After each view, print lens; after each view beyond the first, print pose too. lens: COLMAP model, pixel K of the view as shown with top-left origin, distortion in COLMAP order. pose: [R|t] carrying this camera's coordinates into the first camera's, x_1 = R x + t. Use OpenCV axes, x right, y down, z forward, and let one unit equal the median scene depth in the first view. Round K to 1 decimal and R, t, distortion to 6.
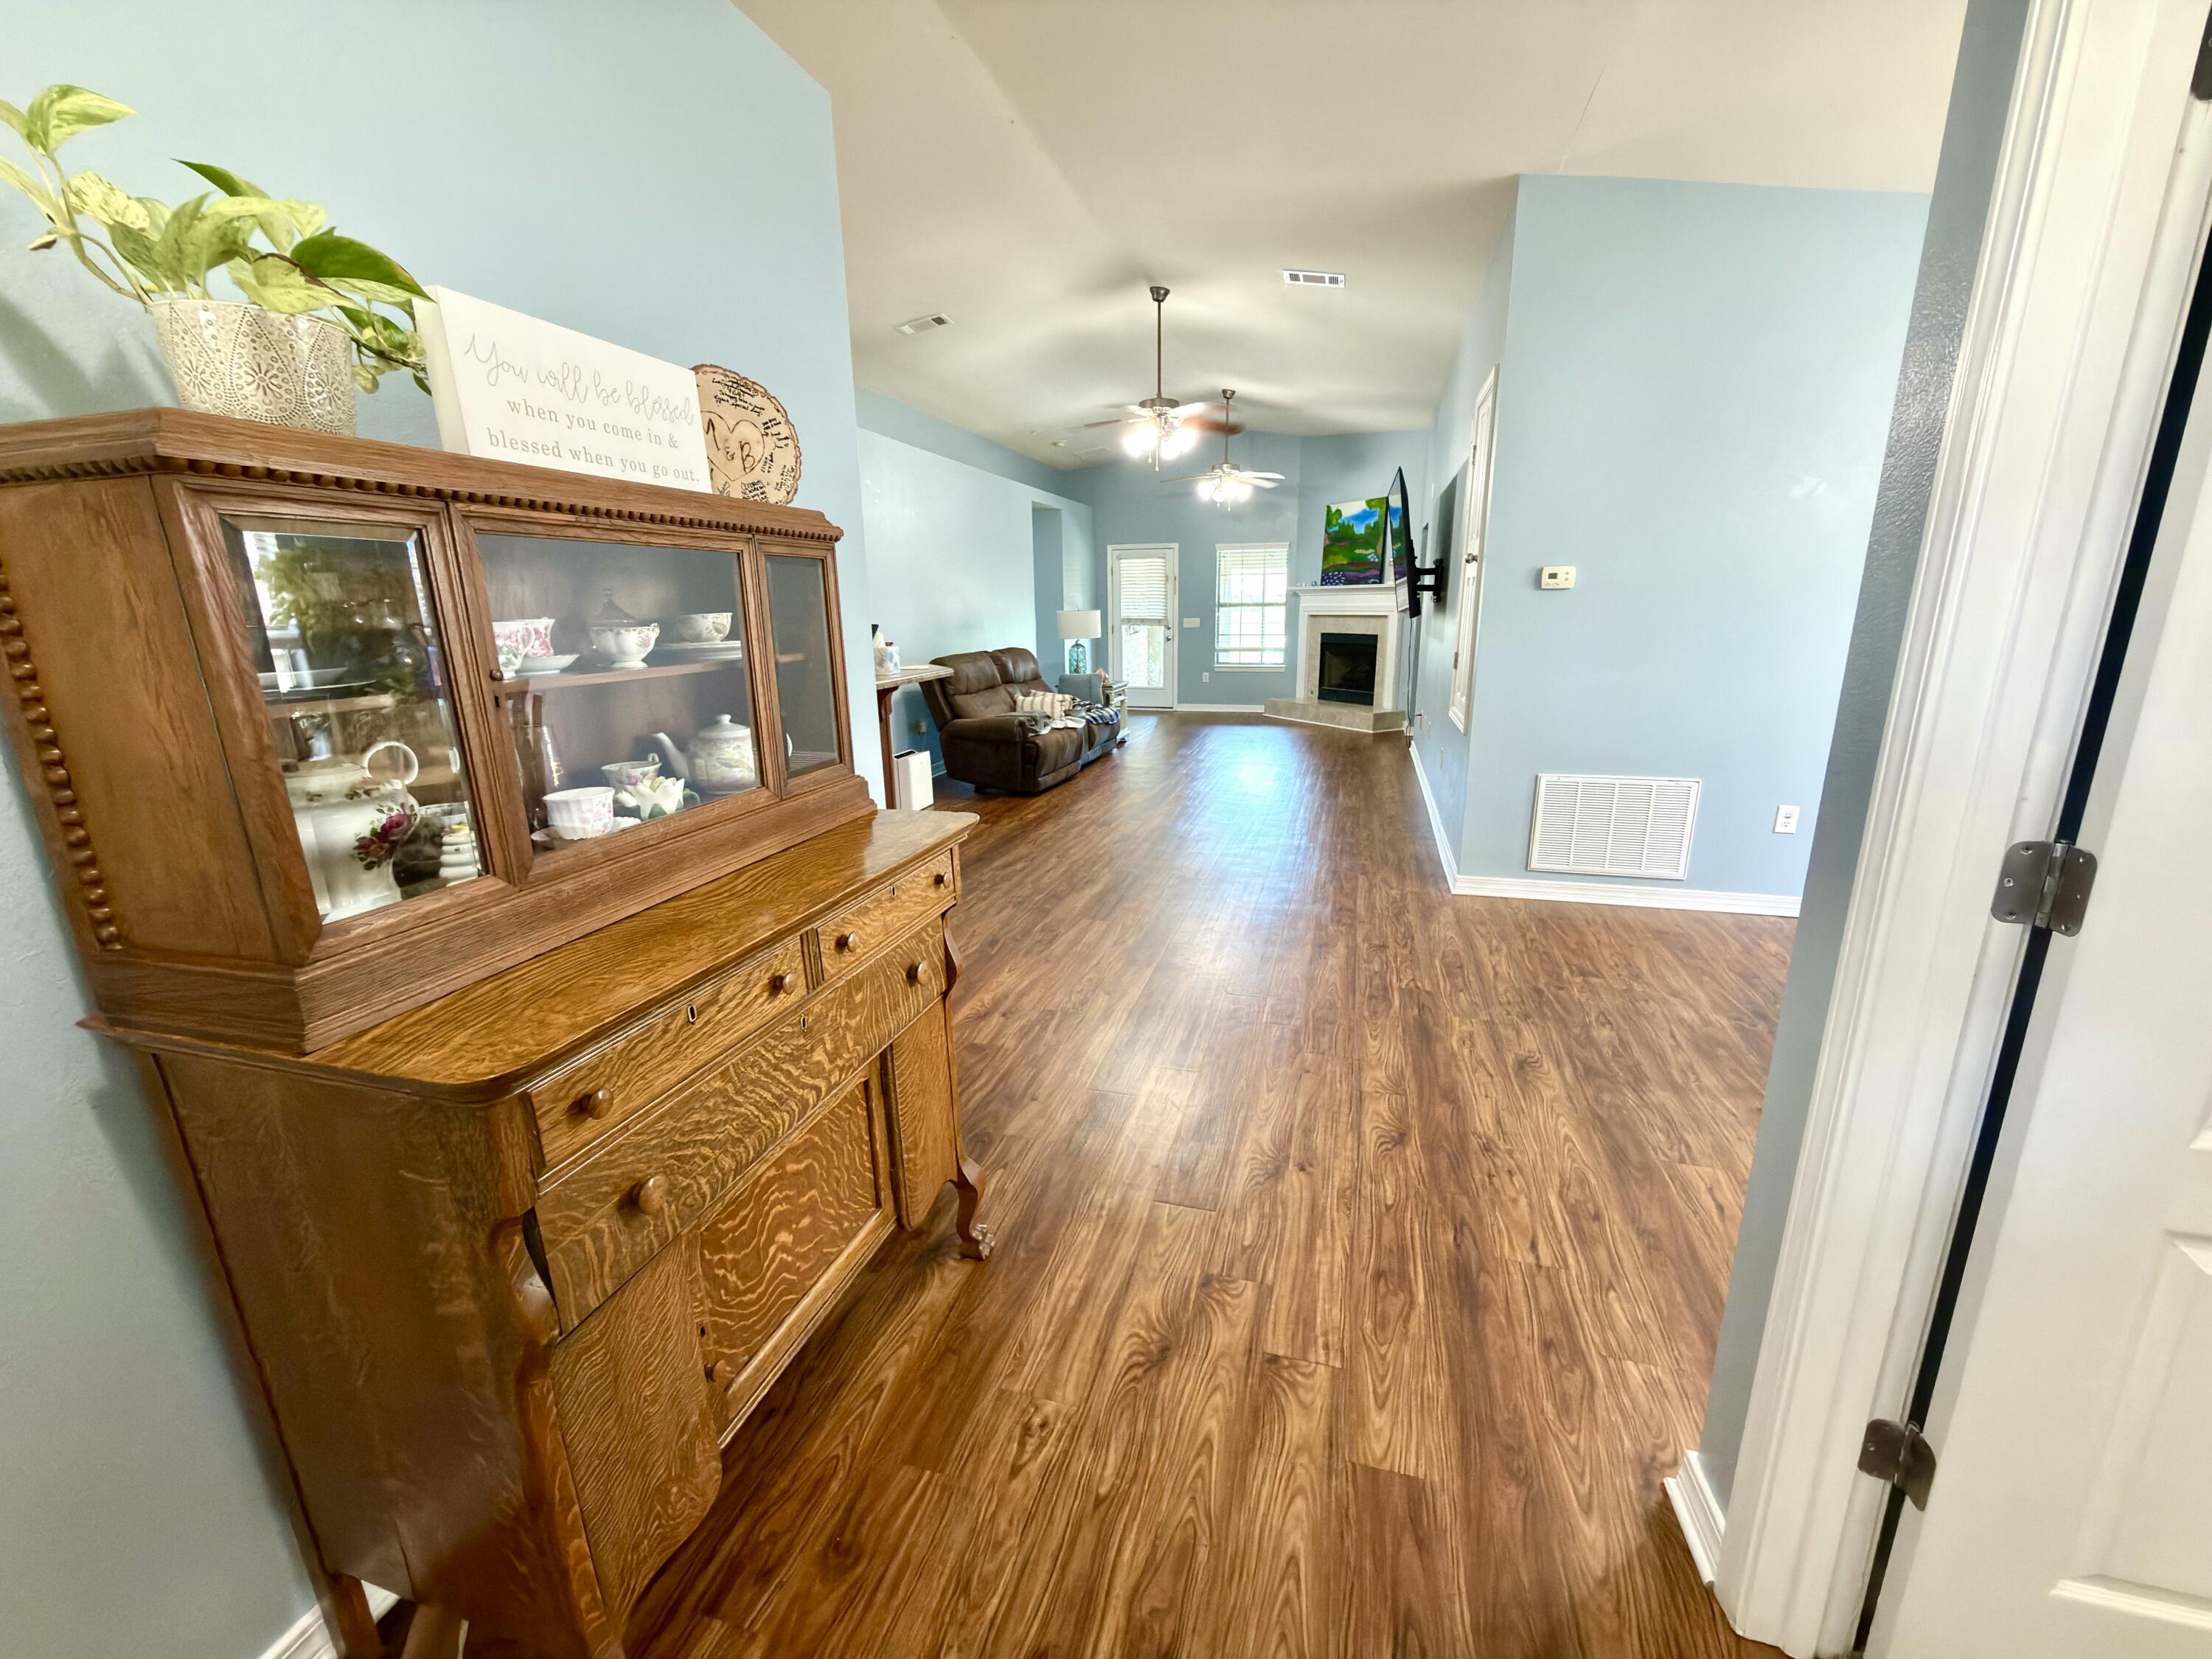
lens RADIAL K [[897.2, 0, 1106.0], [0, 897.2, 829.5], [0, 0, 1]] dist [0.001158, 0.000659]
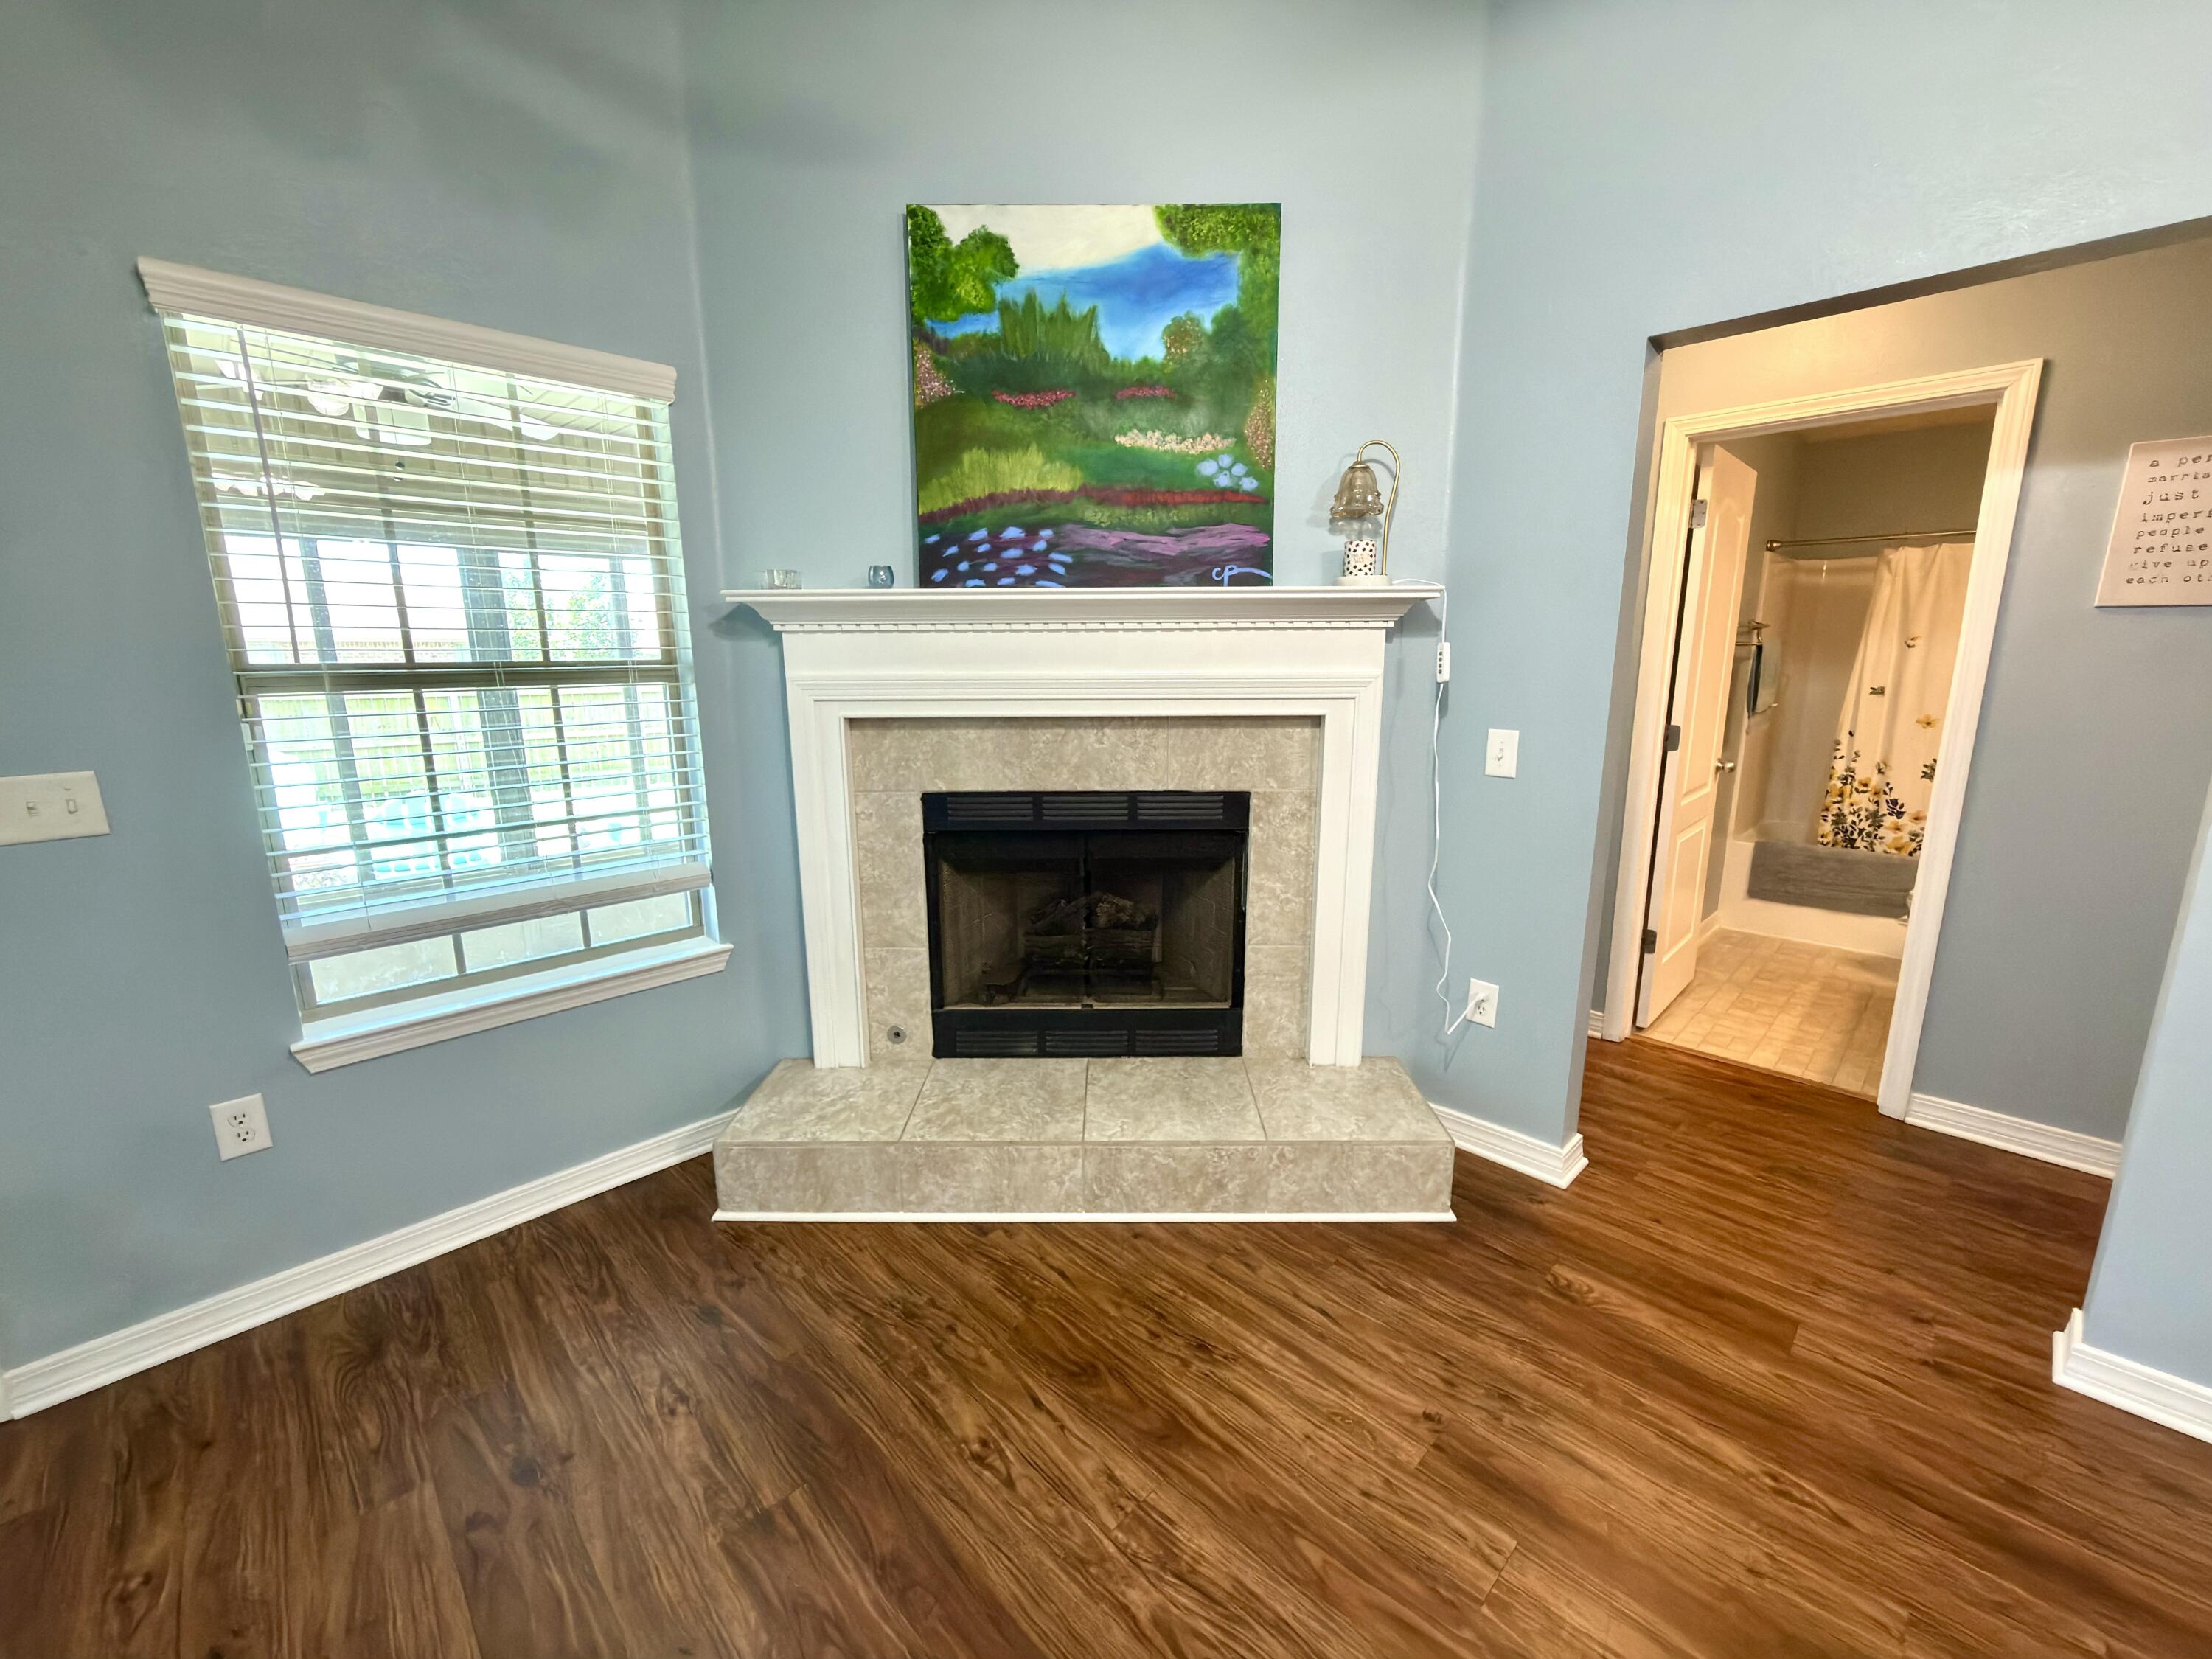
lens RADIAL K [[897.2, 0, 1106.0], [0, 897.2, 829.5], [0, 0, 1]] dist [0.001158, 0.000659]
pose [[0.486742, -0.165626, 0.857701, 0.158265], [0.218124, 0.973803, 0.064262, -0.540967], [-0.845875, 0.155806, 0.510118, 2.125770]]
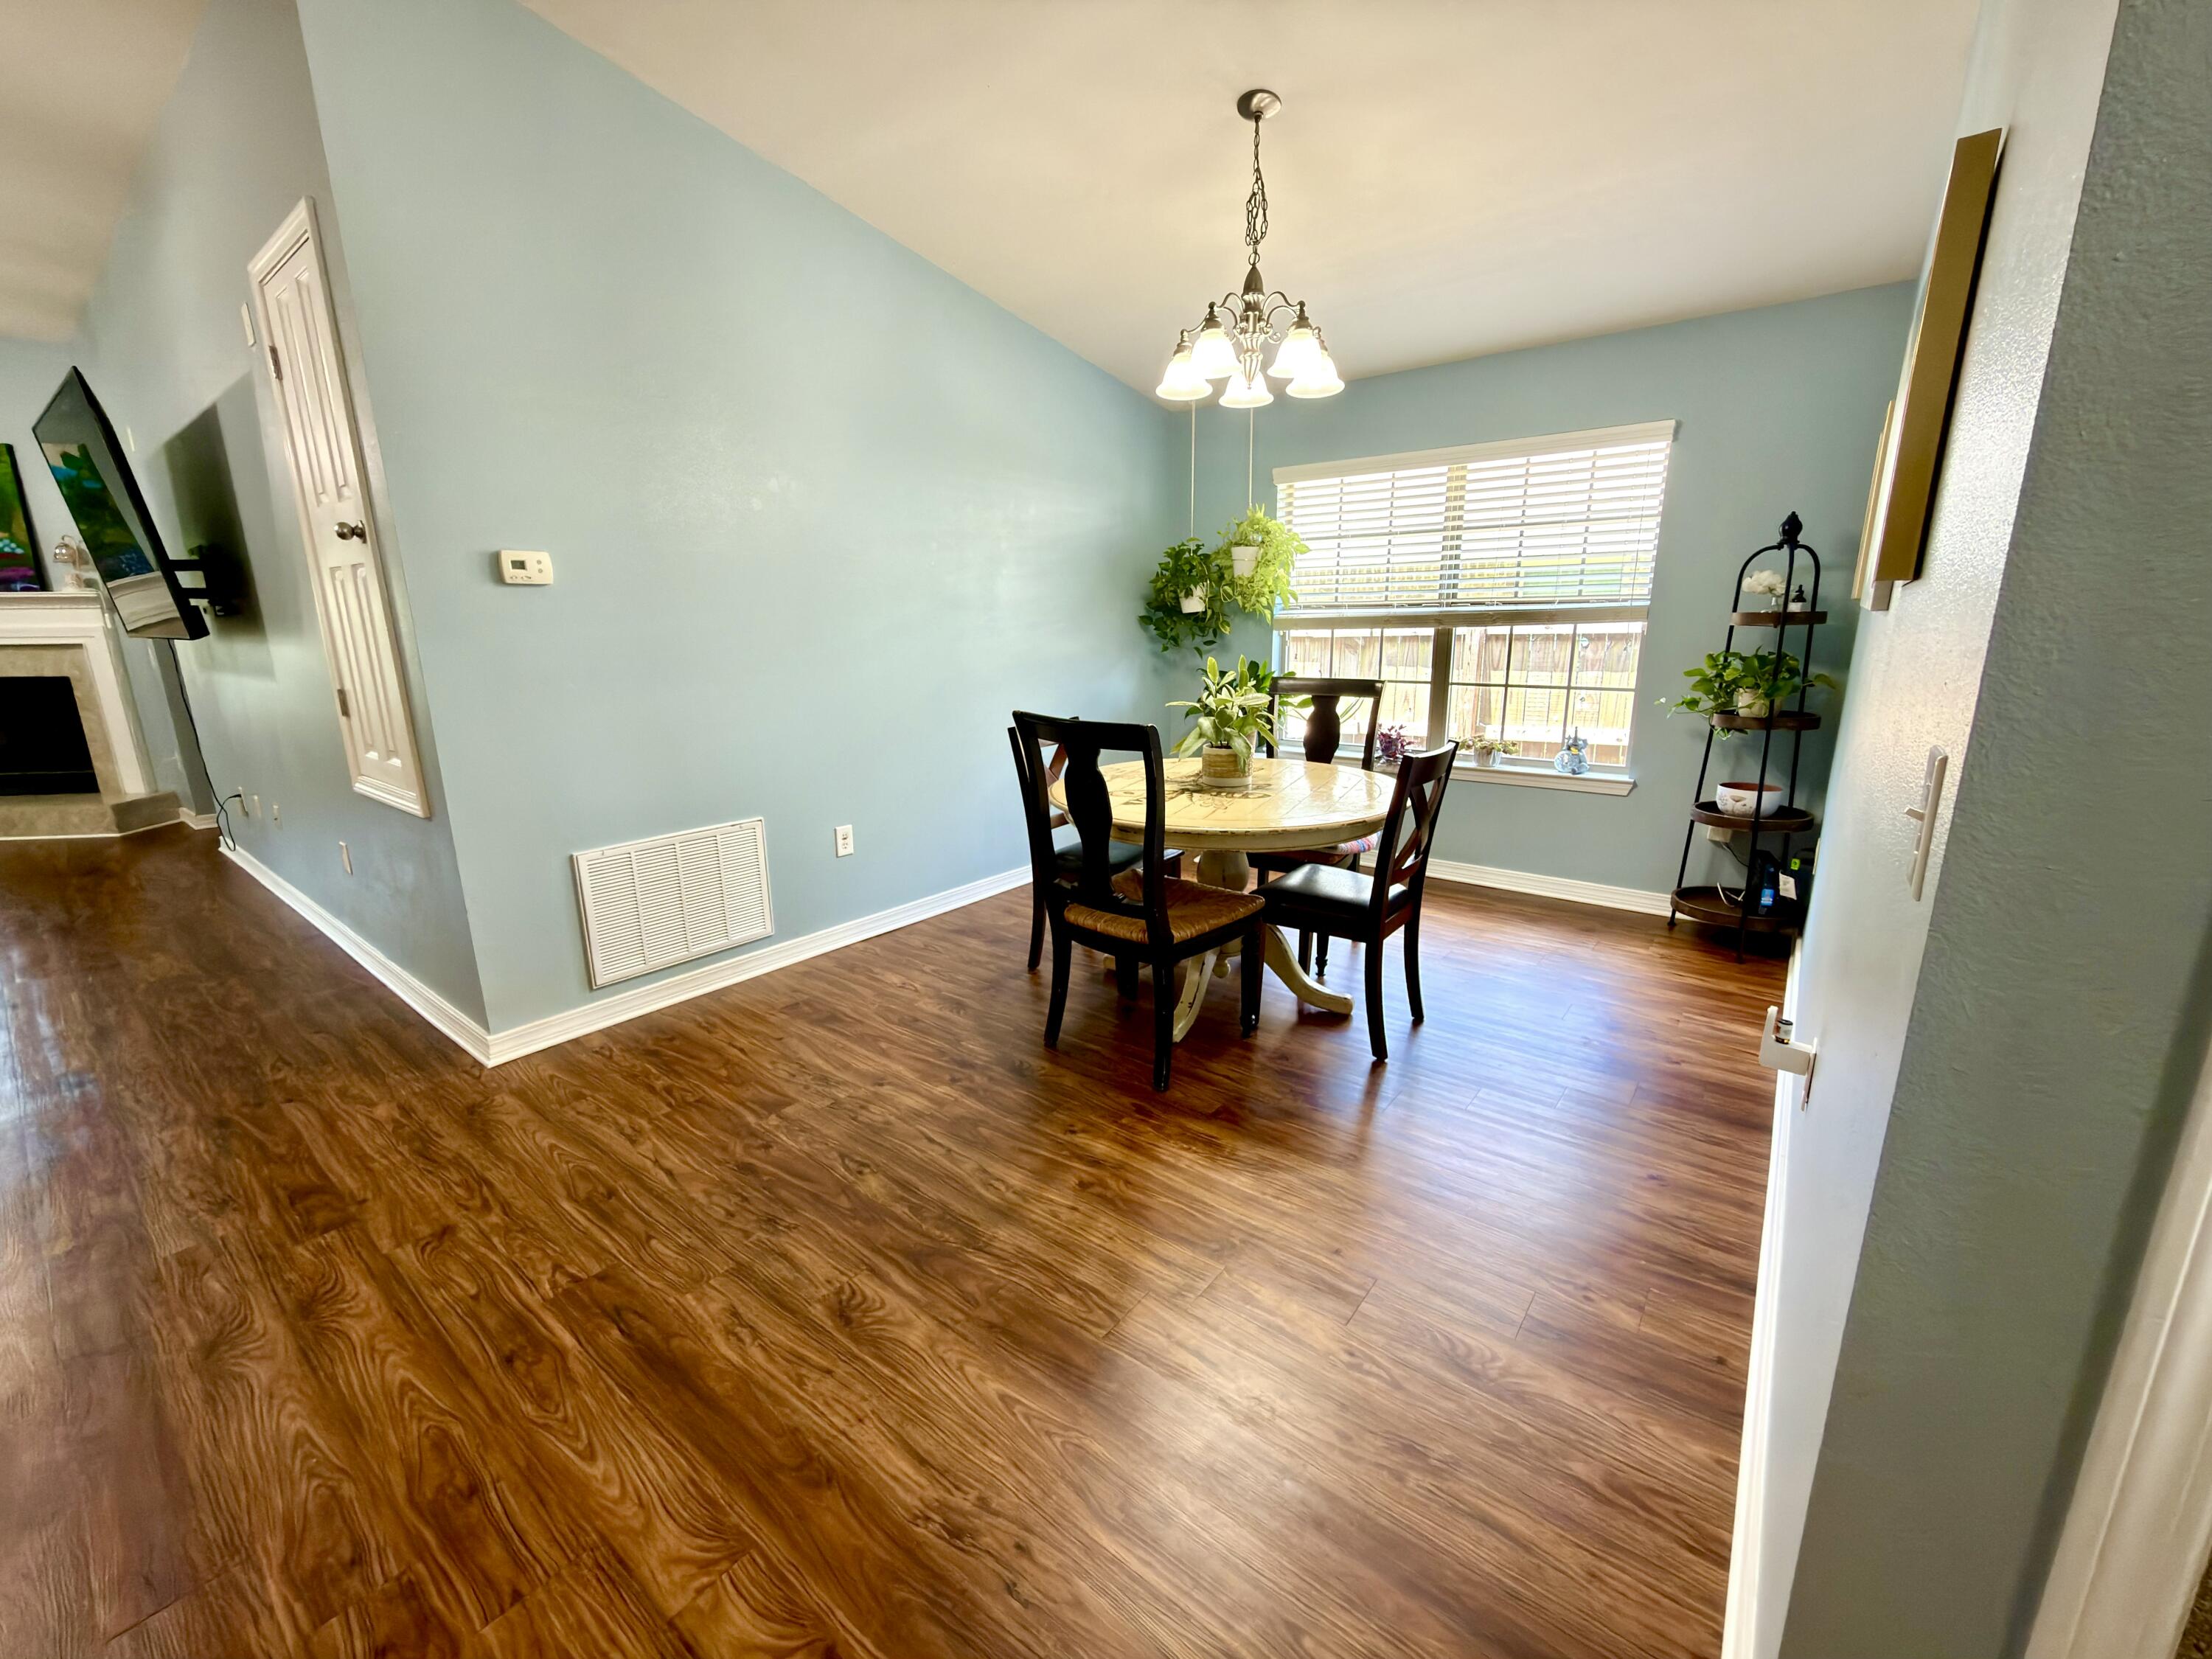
lens RADIAL K [[897.2, 0, 1106.0], [0, 897.2, 829.5], [0, 0, 1]] dist [0.001158, 0.000659]
pose [[0.386684, -0.204653, 0.899218, 0.024448], [0.233294, 0.965058, 0.119315, -0.067059], [-0.892216, 0.163645, 0.420917, 0.345308]]
